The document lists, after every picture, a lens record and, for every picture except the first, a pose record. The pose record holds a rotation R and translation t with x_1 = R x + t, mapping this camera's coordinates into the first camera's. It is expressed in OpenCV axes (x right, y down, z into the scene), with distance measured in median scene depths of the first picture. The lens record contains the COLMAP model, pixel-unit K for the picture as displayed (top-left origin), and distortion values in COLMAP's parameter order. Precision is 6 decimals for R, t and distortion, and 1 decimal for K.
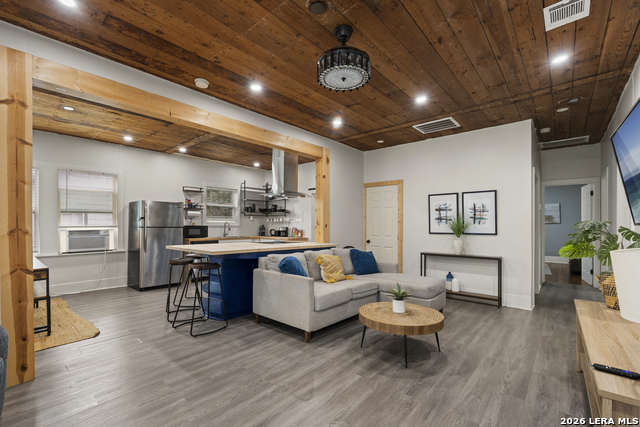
lens RADIAL K [[285.6, 0, 317.6], [0, 285.6, 216.9], [0, 0, 1]] dist [-0.001310, -0.000149]
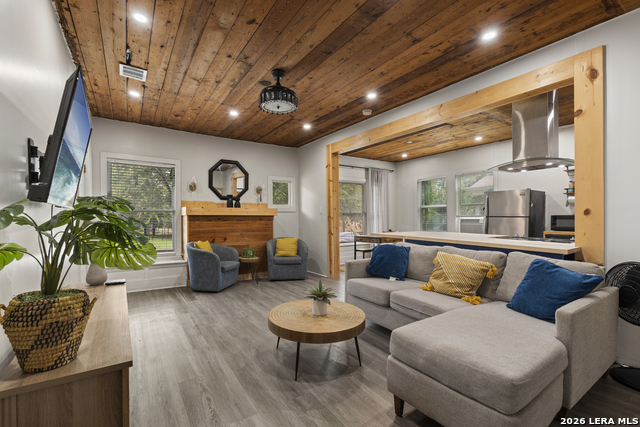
lens RADIAL K [[285.6, 0, 317.6], [0, 285.6, 216.9], [0, 0, 1]] dist [-0.001310, -0.000149]
pose [[-0.265139, 0.001110, -0.964210, 0.467705], [0.025582, 0.999655, -0.005884, 0.021098], [0.963871, -0.026227, -0.265076, 0.523230]]
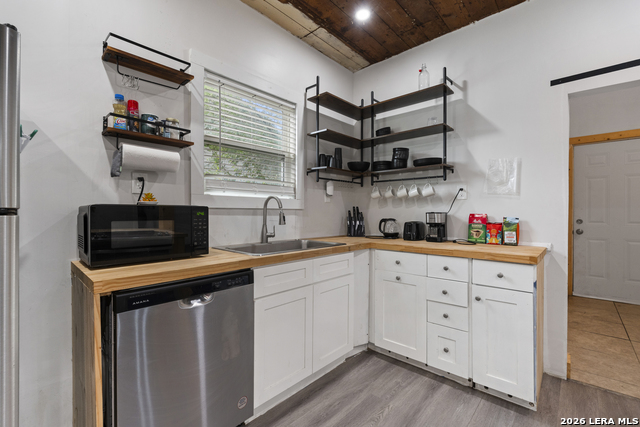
lens RADIAL K [[285.6, 0, 317.6], [0, 285.6, 216.9], [0, 0, 1]] dist [-0.001310, -0.000149]
pose [[0.999567, 0.000250, -0.029420, -0.282046], [0.001077, 0.998983, 0.045070, 0.028730], [0.029401, -0.045082, 0.998551, 0.751000]]
